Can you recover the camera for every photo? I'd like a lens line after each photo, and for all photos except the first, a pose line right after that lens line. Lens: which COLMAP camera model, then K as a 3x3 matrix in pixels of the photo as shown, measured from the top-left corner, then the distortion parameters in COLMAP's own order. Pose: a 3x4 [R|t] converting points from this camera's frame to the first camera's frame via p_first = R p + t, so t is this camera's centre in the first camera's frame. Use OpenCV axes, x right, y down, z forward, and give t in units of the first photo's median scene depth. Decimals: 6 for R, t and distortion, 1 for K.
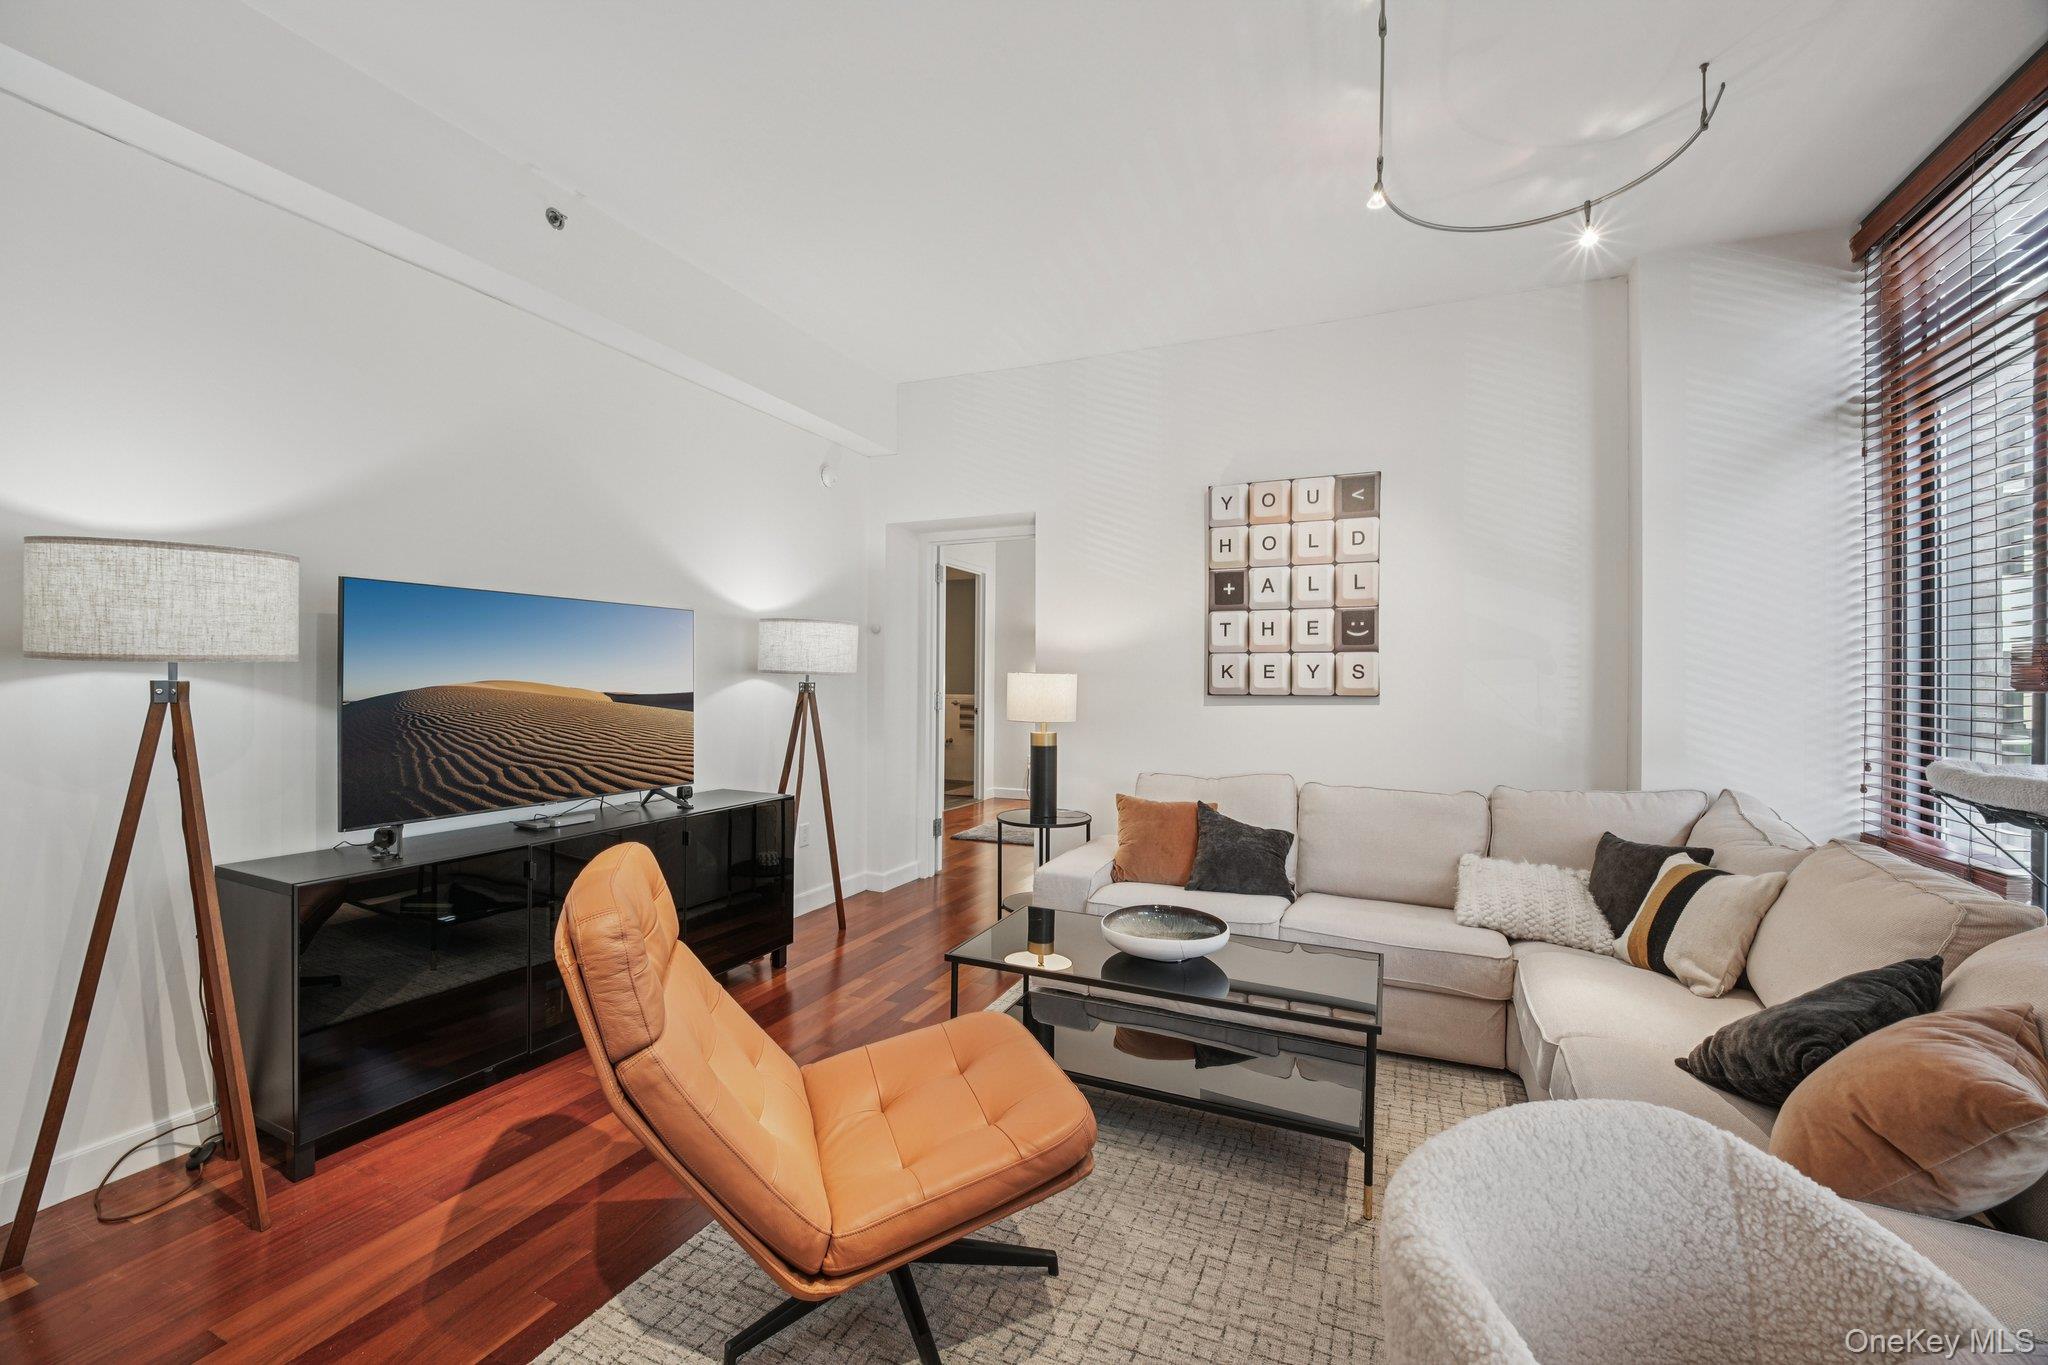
lens RADIAL K [[853.9, 0, 1011.8], [0, 853.9, 670.1], [0, 0, 1]] dist [0.000962, -0.007191]
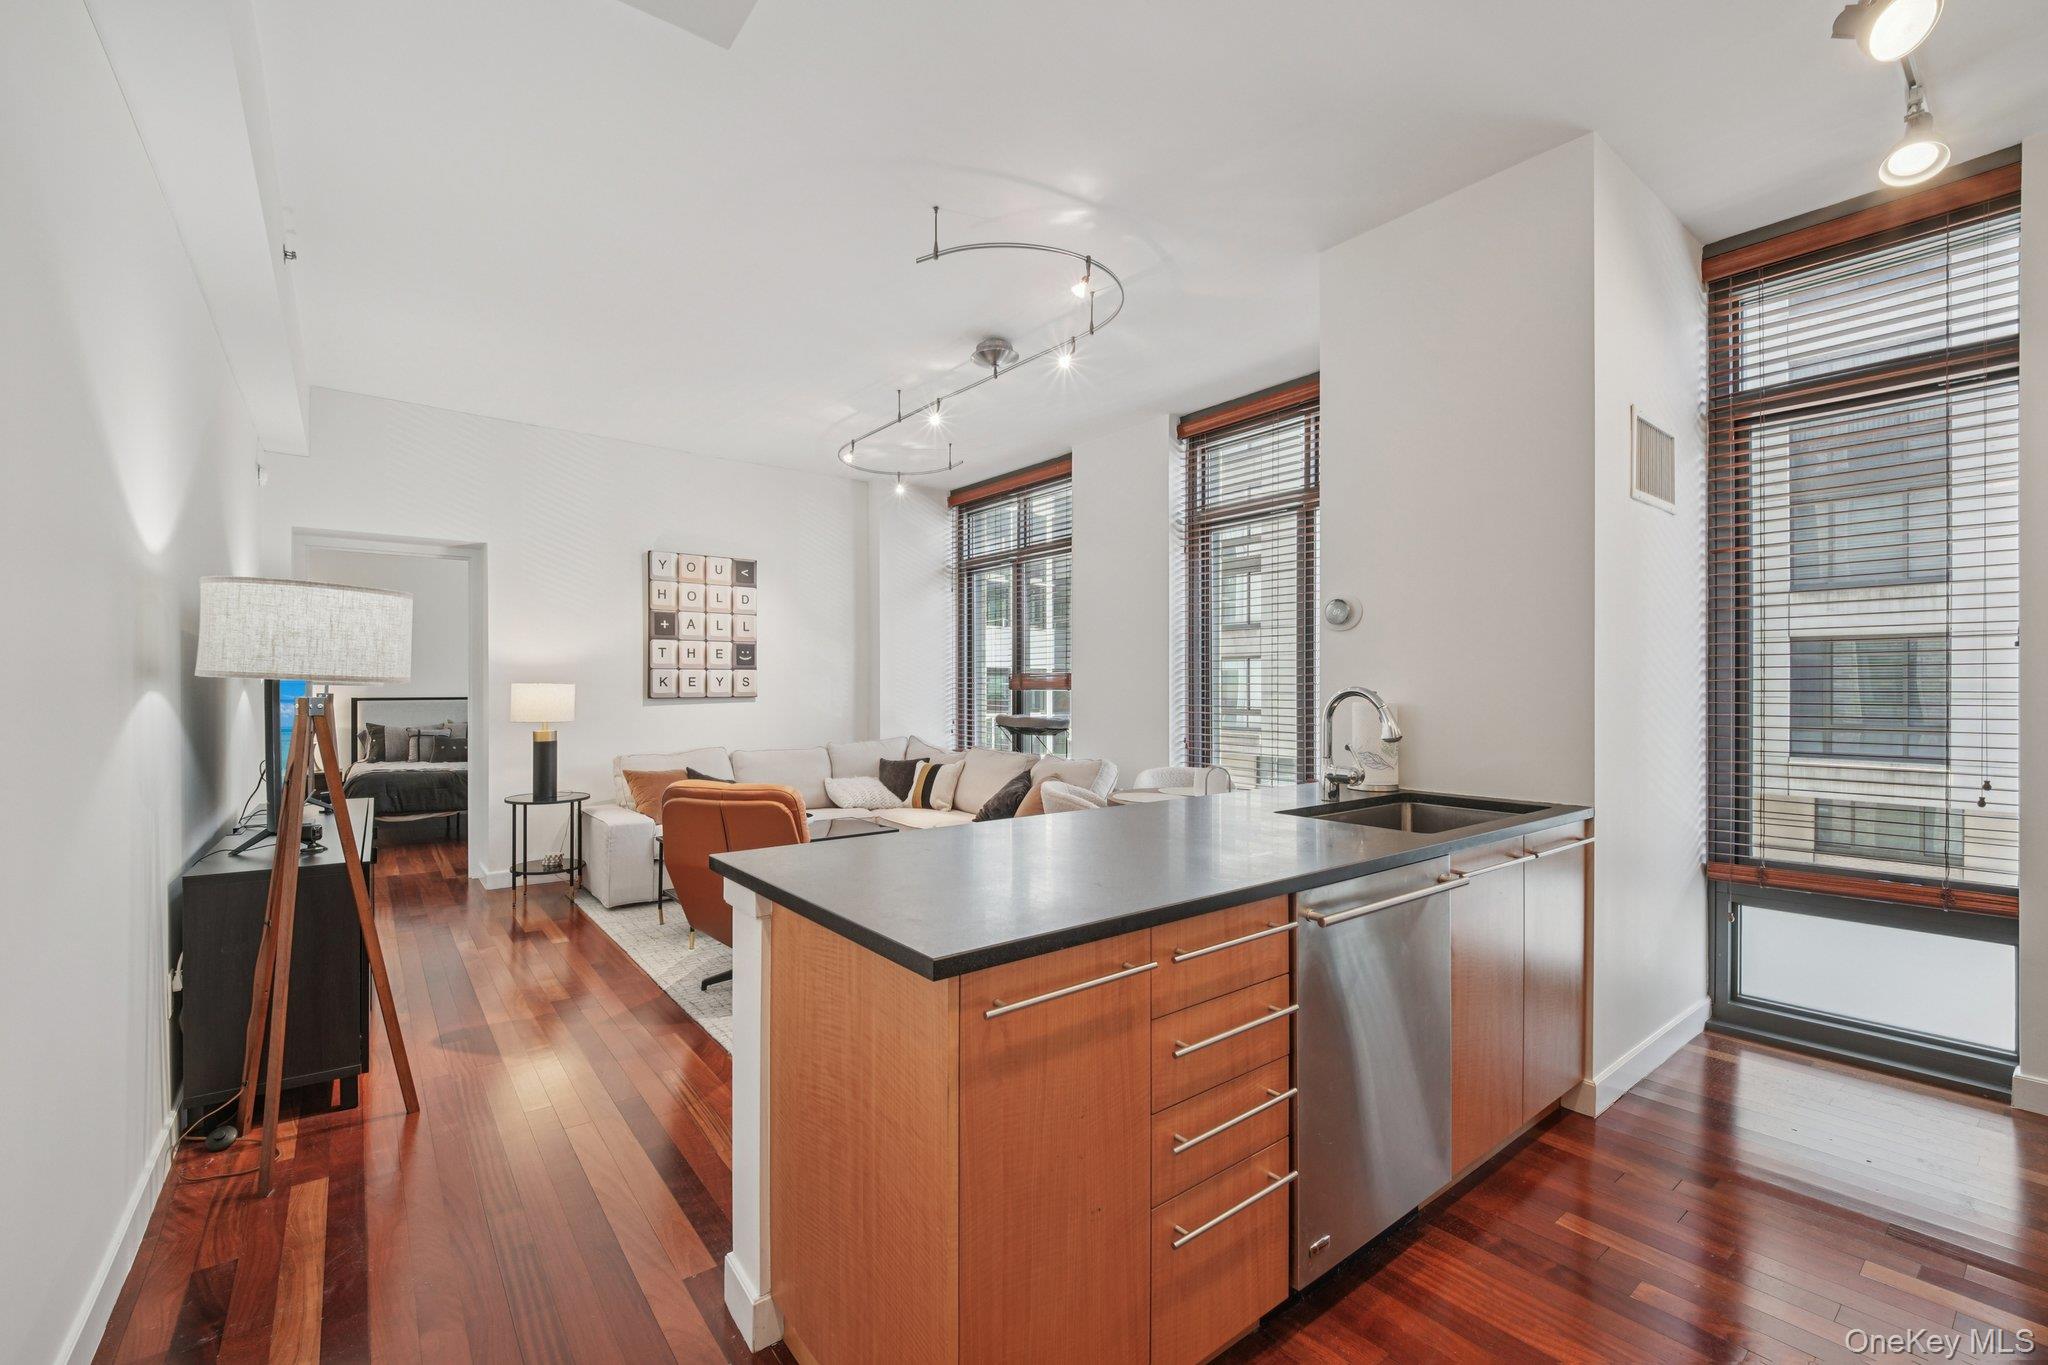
lens RADIAL K [[853.9, 0, 1045.0], [0, 853.9, 691.8], [0, 0, 1]] dist [0.000962, -0.007191]
pose [[0.438138, -0.013951, 0.898799, -0.792340], [-0.007188, 0.999793, 0.019022, -0.013744], [-0.898879, -0.014795, 0.437947, -0.221838]]
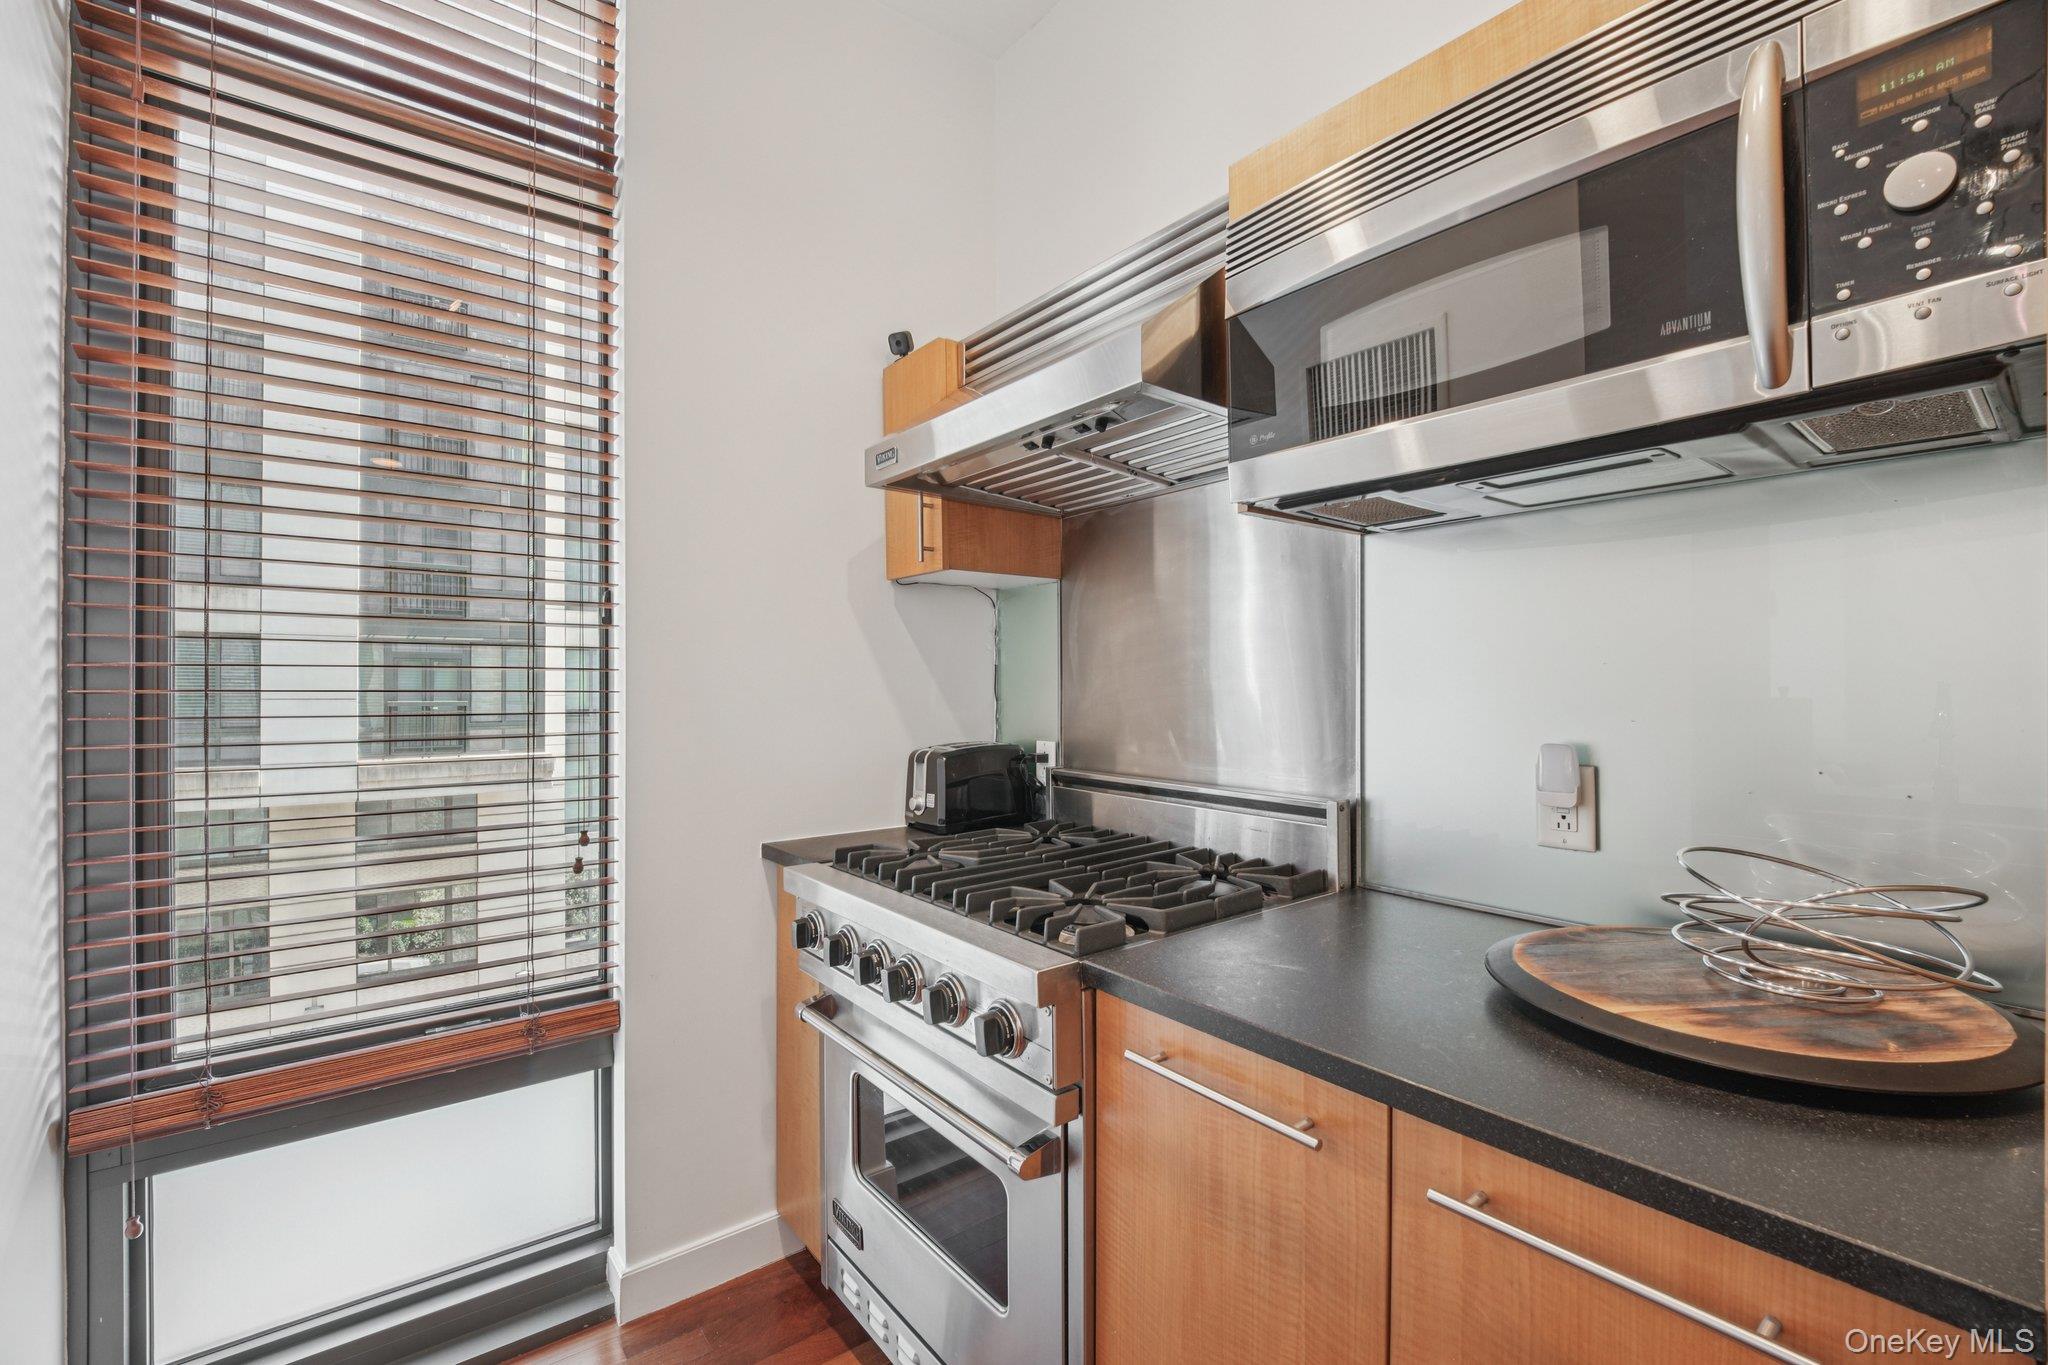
lens RADIAL K [[853.9, 0, 1025.6], [0, 853.9, 680.9], [0, 0, 1]] dist [0.000962, -0.007191]
pose [[-0.899954, -0.007514, 0.435920, -0.198296], [-0.016021, 0.999746, -0.015844, -0.007361], [-0.435690, -0.021243, -0.899846, -0.312516]]
